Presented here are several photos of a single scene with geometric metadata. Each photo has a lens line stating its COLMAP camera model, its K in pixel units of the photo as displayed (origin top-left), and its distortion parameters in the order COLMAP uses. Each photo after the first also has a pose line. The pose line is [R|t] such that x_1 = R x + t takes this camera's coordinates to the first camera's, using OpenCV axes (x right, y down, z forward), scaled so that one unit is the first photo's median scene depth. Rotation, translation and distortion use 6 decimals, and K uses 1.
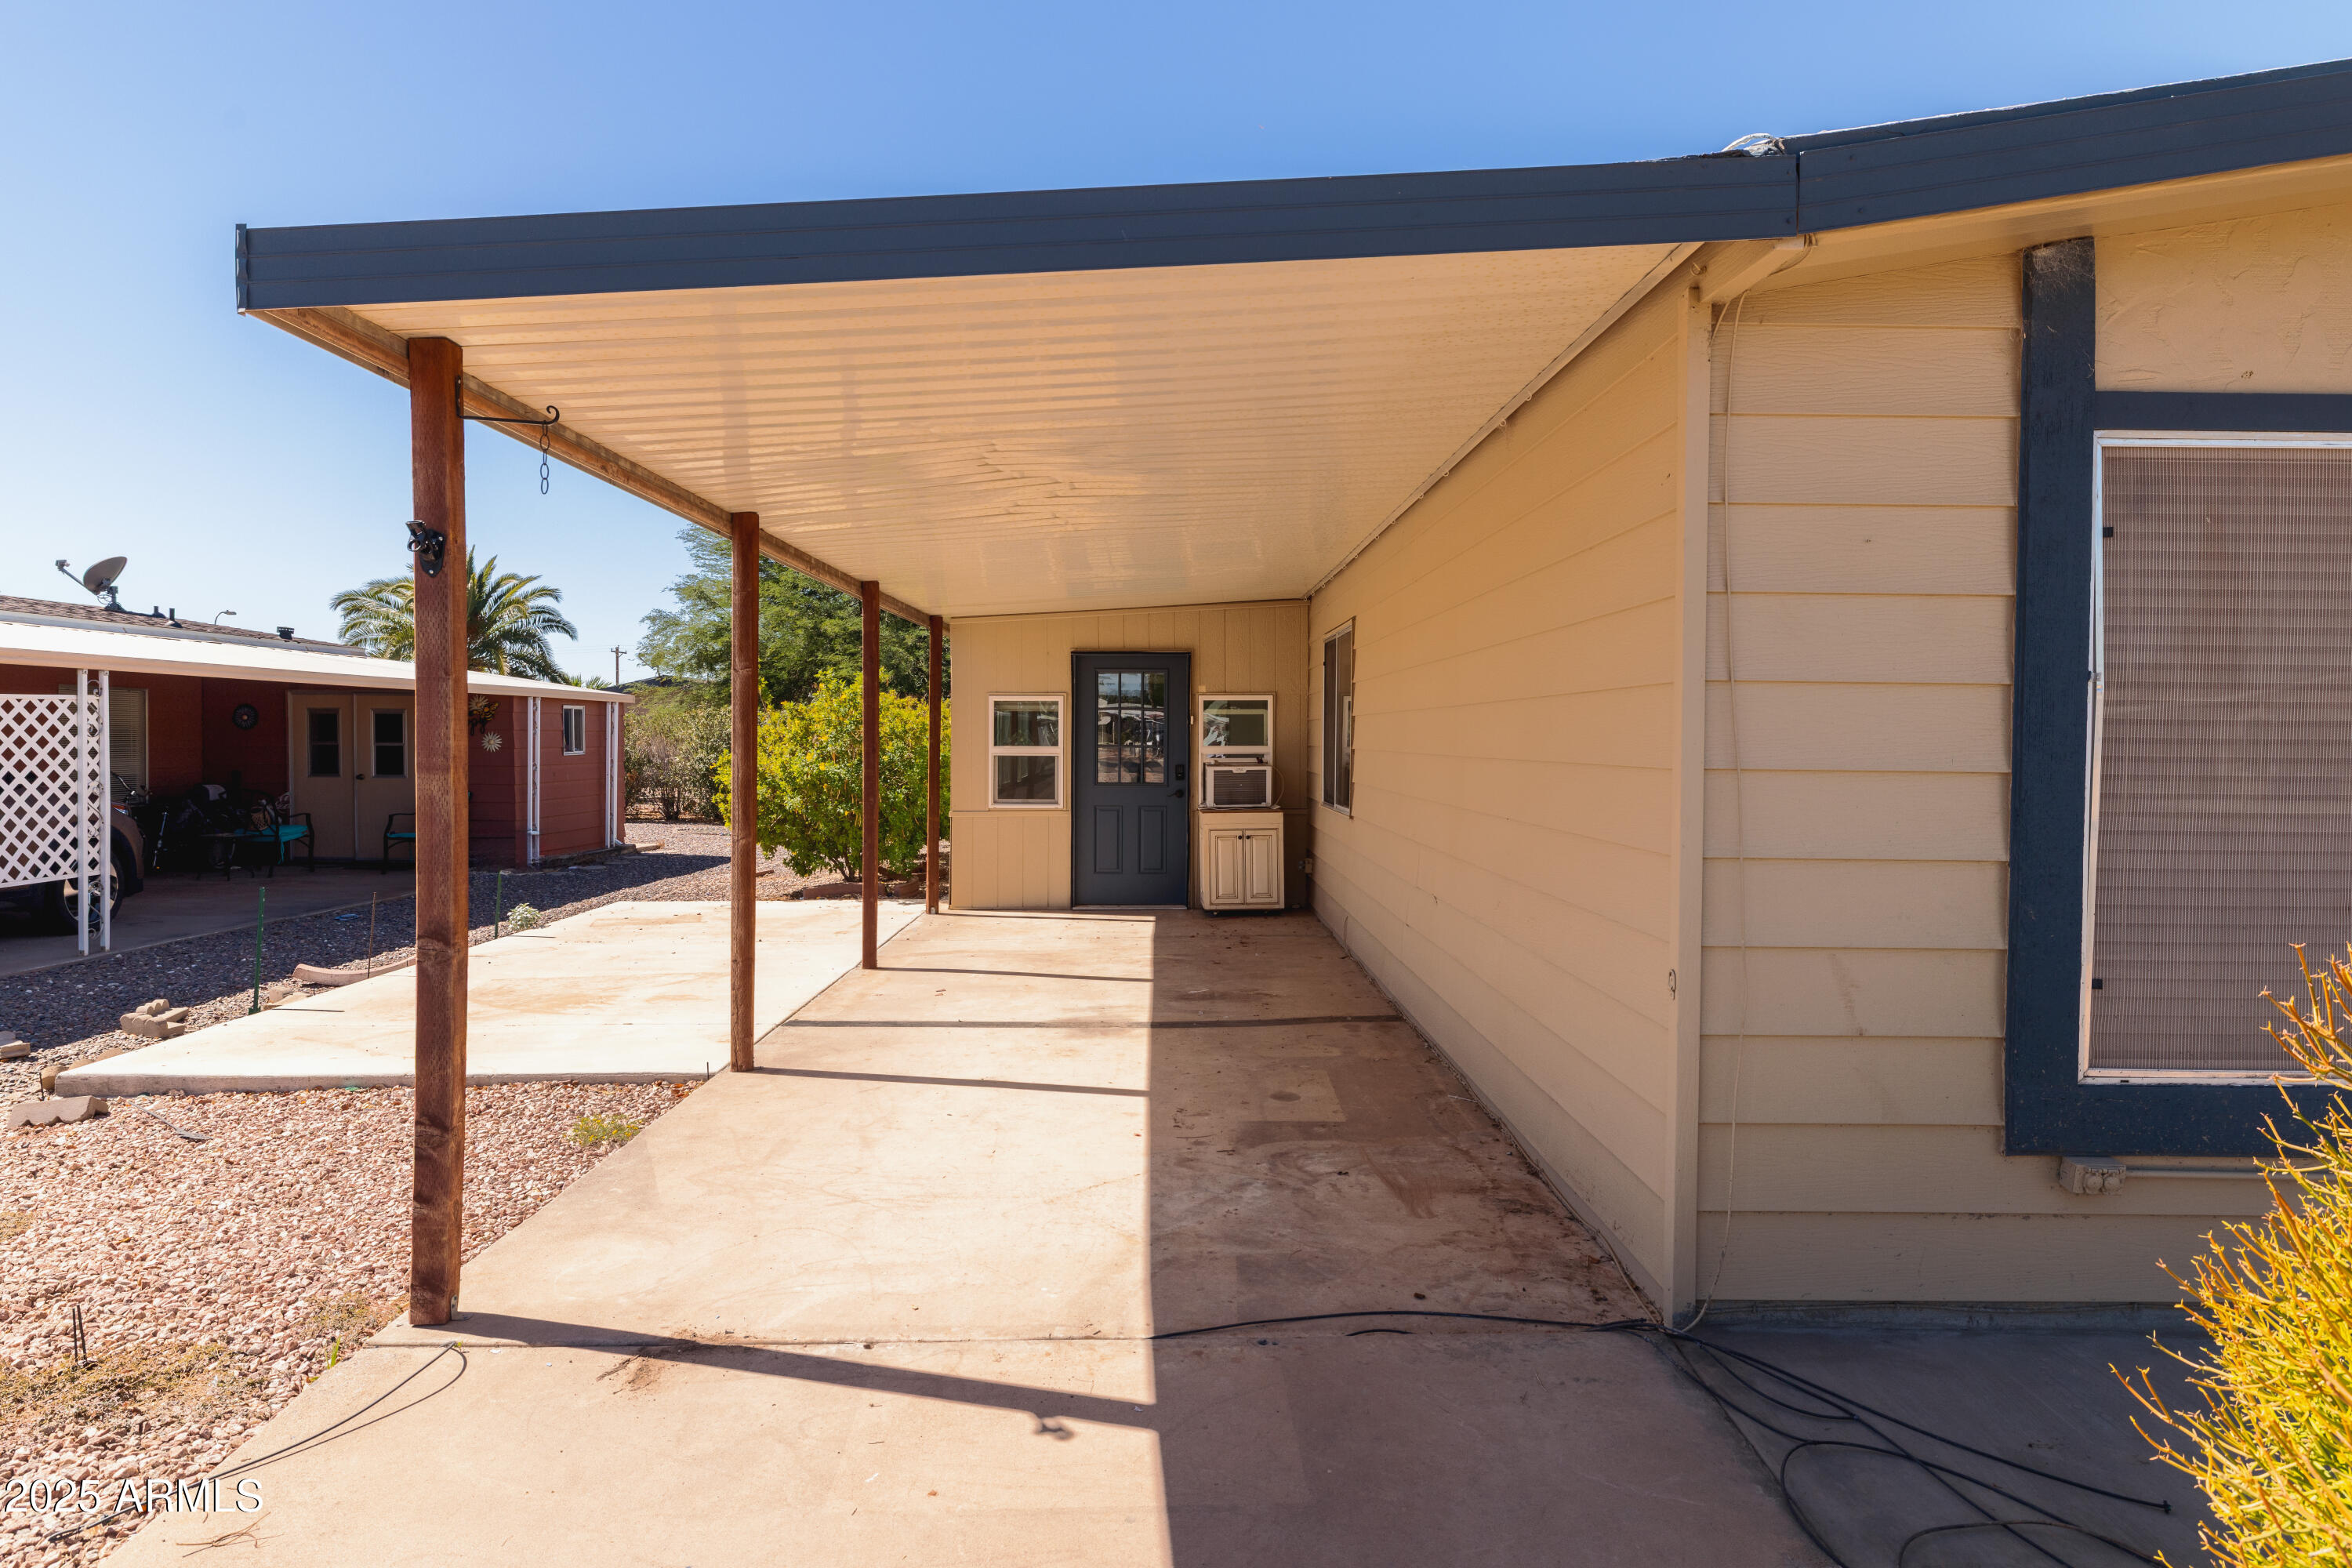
lens RADIAL K [[1407.6, 0, 1183.1], [0, 1407.6, 768.1], [0, 0, 1]] dist [0.022787, 0.000378]
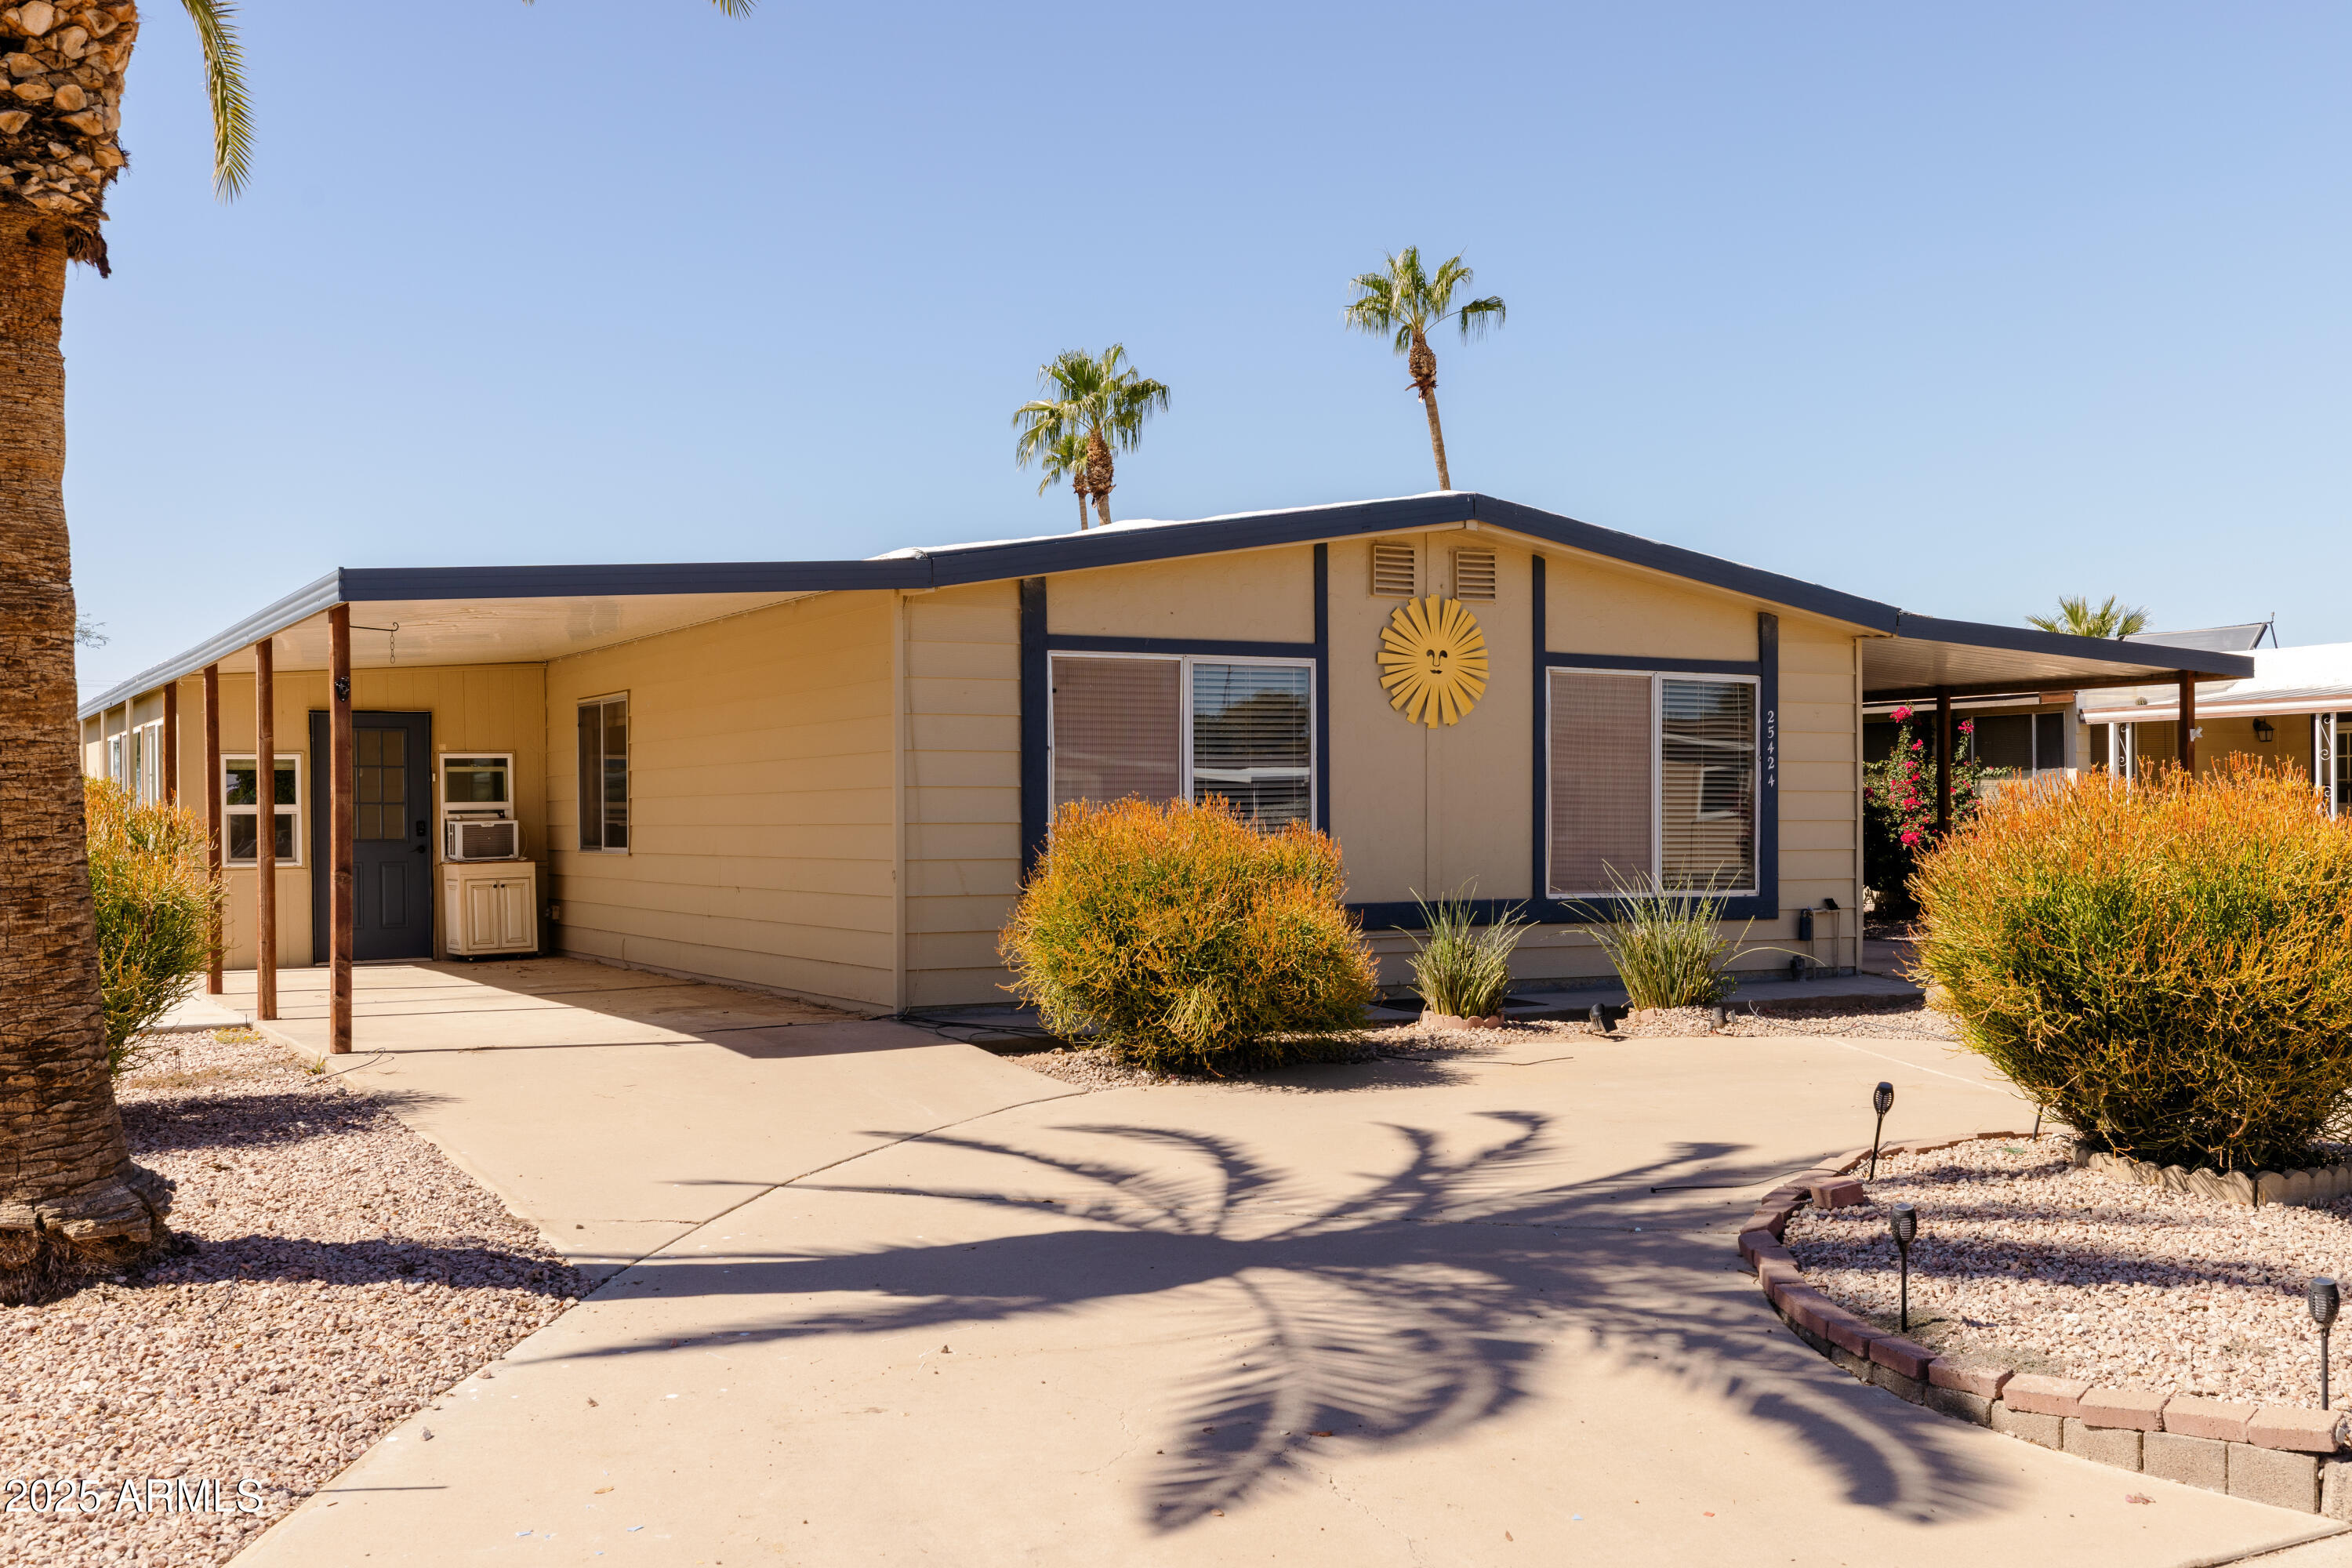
lens RADIAL K [[2353.2, 0, 1178.0], [0, 2353.2, 787.3], [0, 0, 1]] dist [0.004020, 0.000000]
pose [[0.889452, -0.007069, 0.456975, -0.334060], [0.023212, 0.999289, -0.029722, 0.041804], [-0.456439, 0.037044, 0.888983, -0.884376]]
